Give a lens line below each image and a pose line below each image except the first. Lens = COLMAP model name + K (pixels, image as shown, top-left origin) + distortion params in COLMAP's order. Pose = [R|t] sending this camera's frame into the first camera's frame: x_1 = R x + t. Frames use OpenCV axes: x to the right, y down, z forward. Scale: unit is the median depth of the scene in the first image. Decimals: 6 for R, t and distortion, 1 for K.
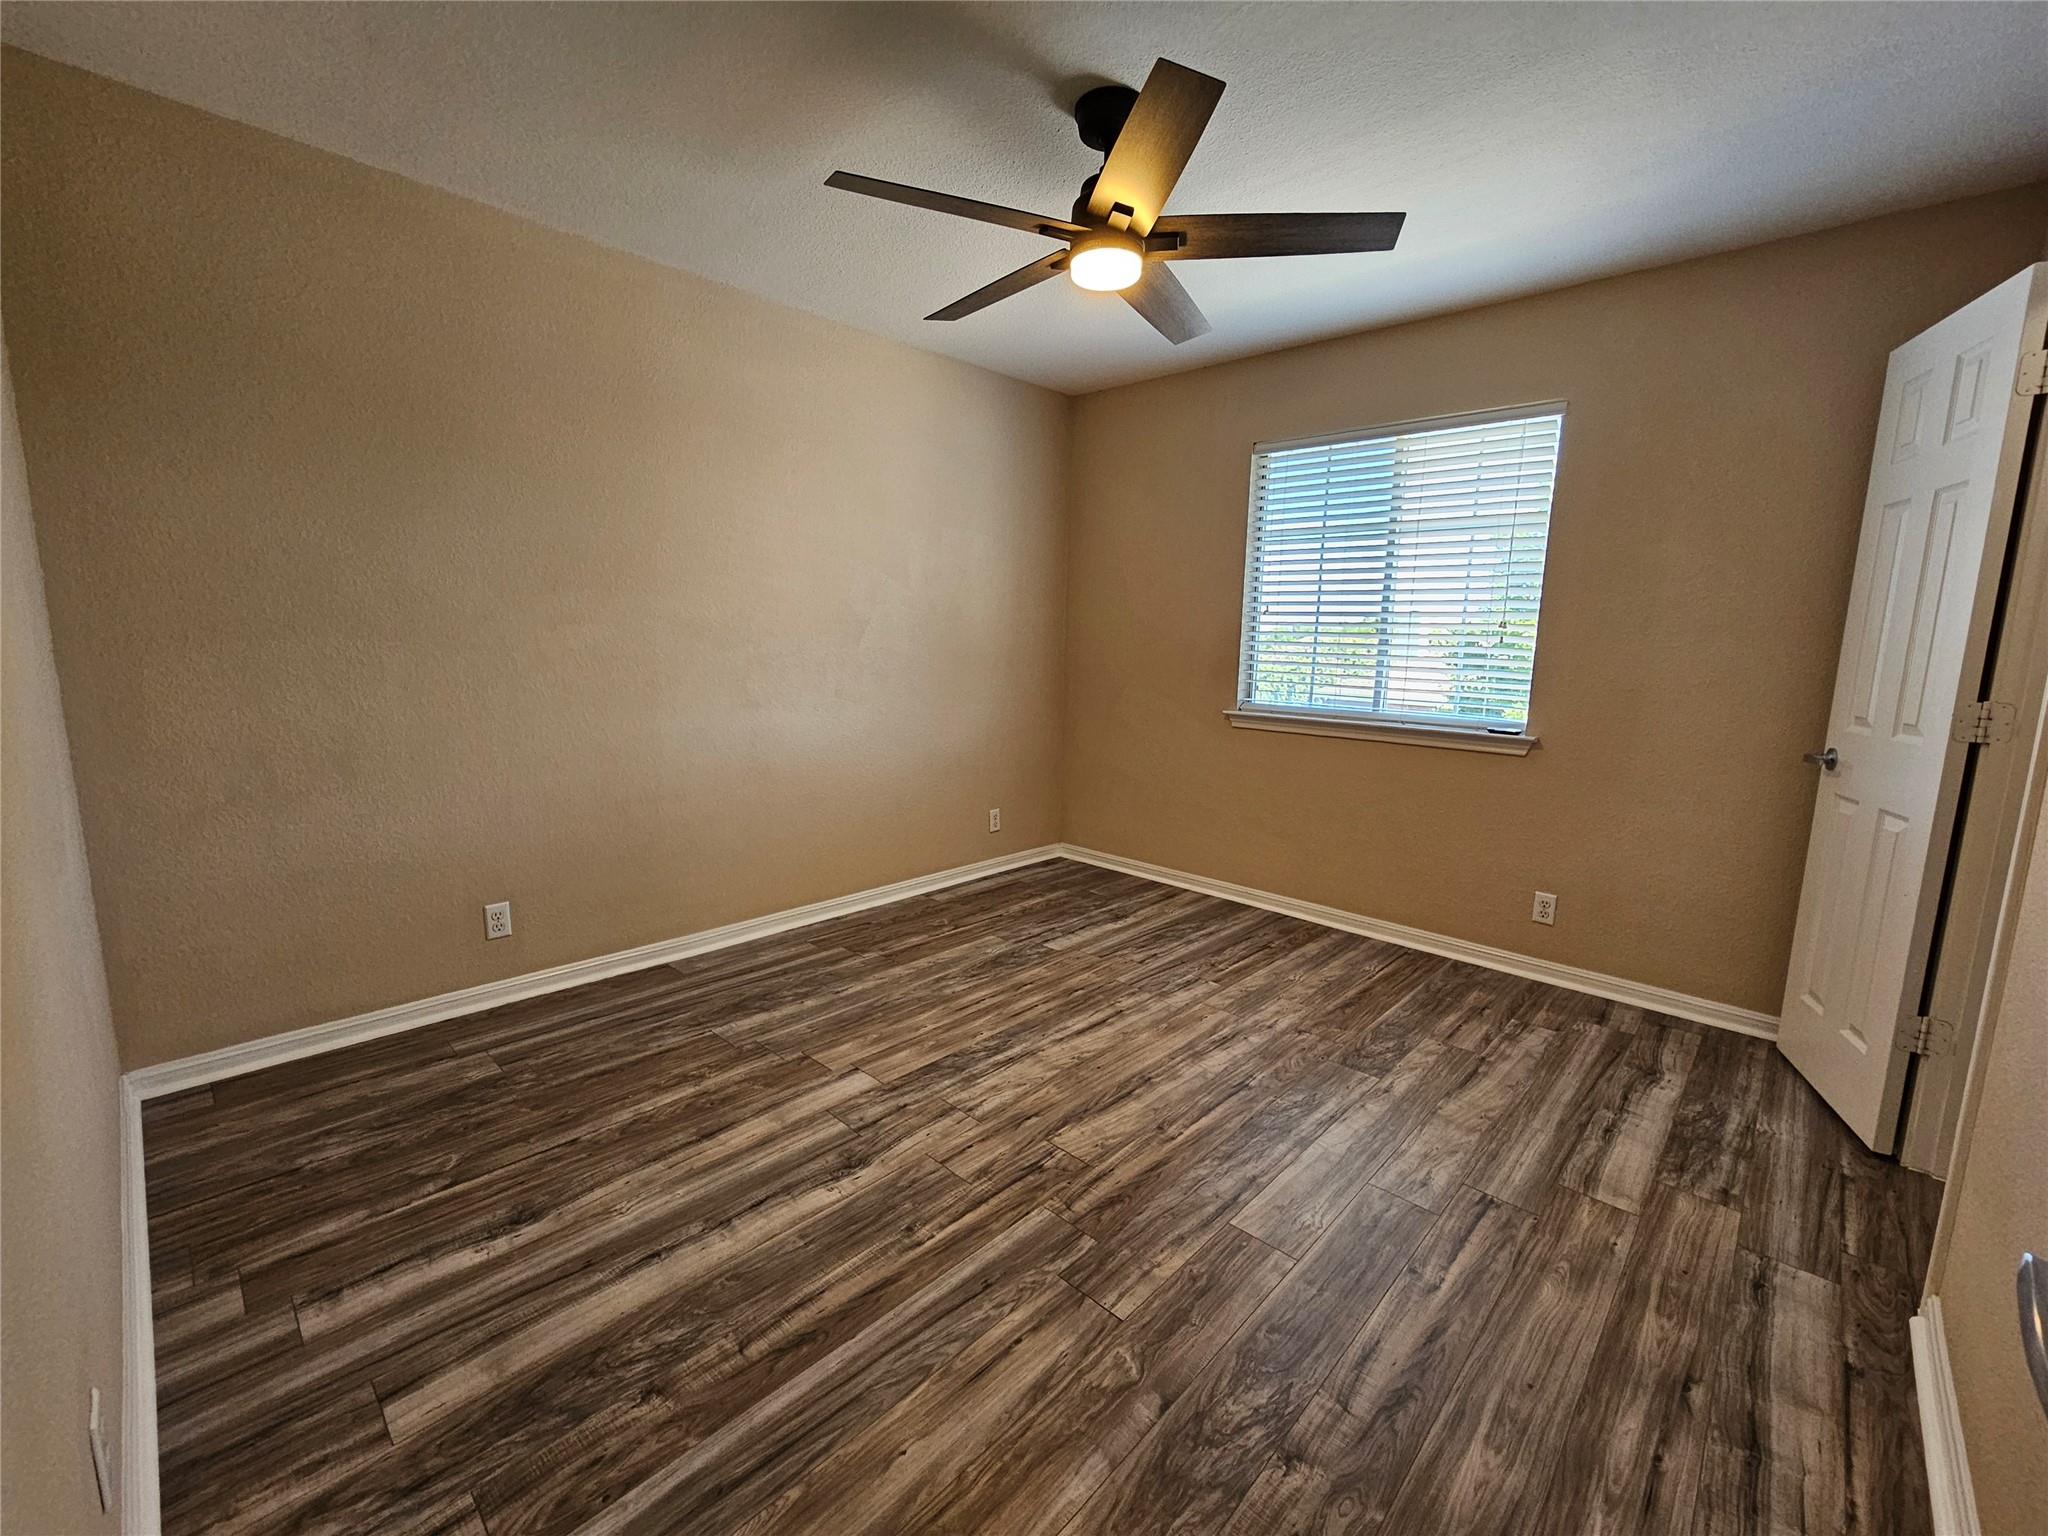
lens RADIAL K [[843.6, 0, 1022.7], [0, 843.6, 773.8], [0, 0, 1]] dist [-0.003101, 0.001167]
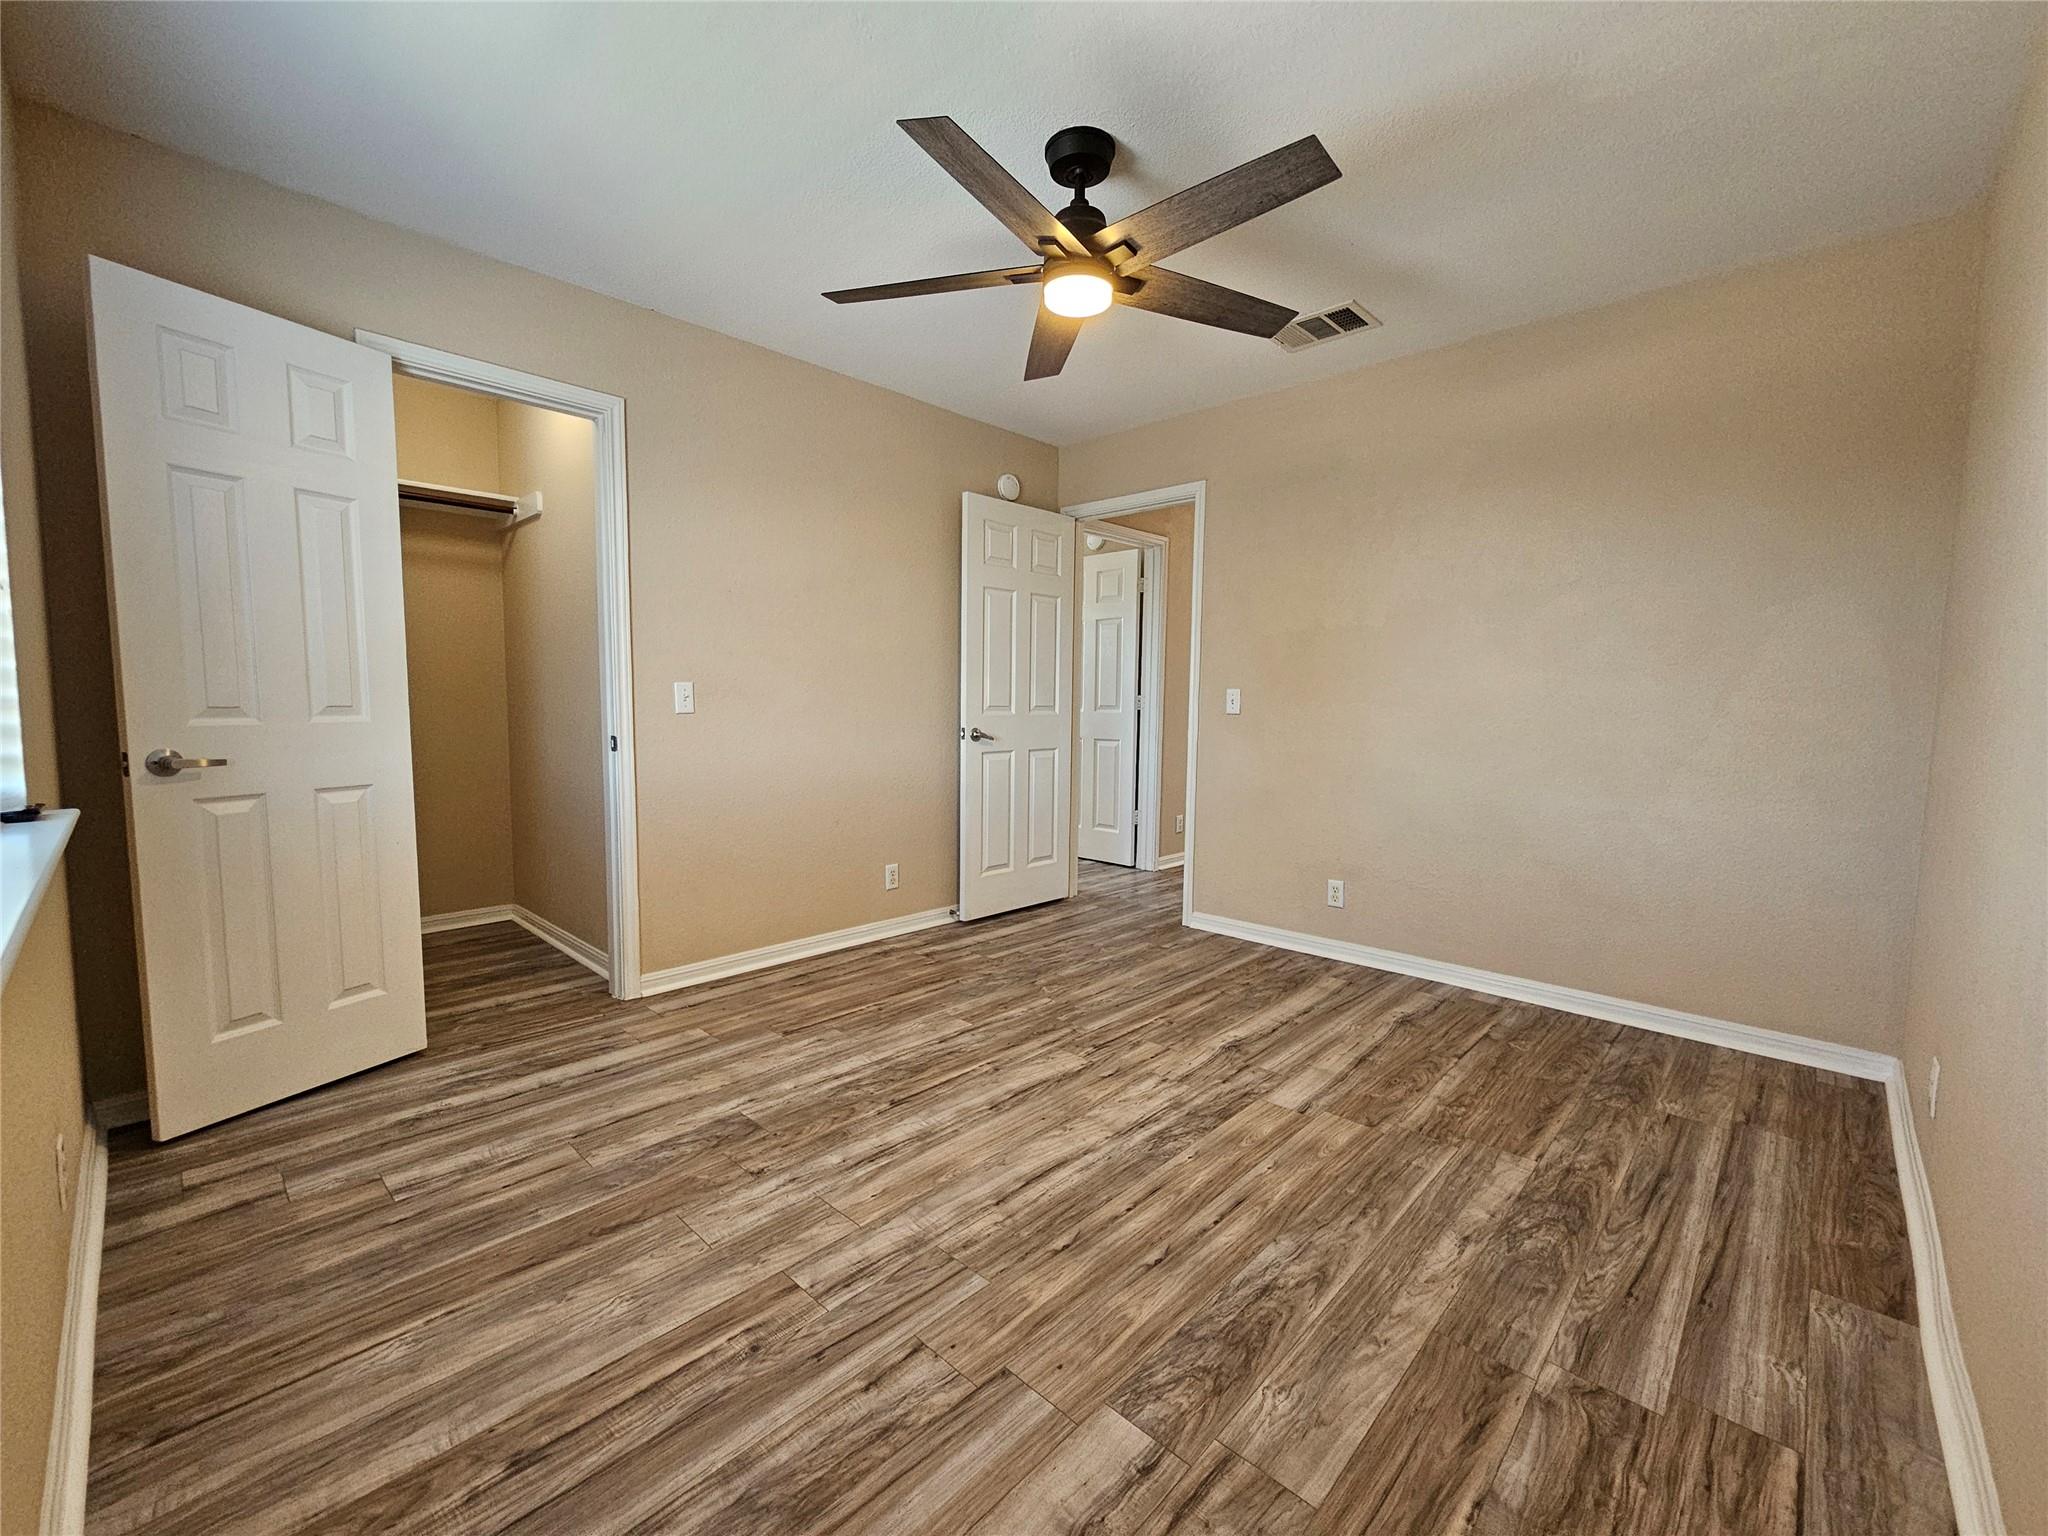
lens RADIAL K [[843.6, 0, 1022.7], [0, 843.6, 773.8], [0, 0, 1]] dist [-0.003101, 0.001167]
pose [[-0.999507, -0.031072, -0.004481, 0.126818], [-0.031213, 0.968365, 0.247580, -0.234052], [-0.003354, 0.247598, -0.968857, 1.776147]]
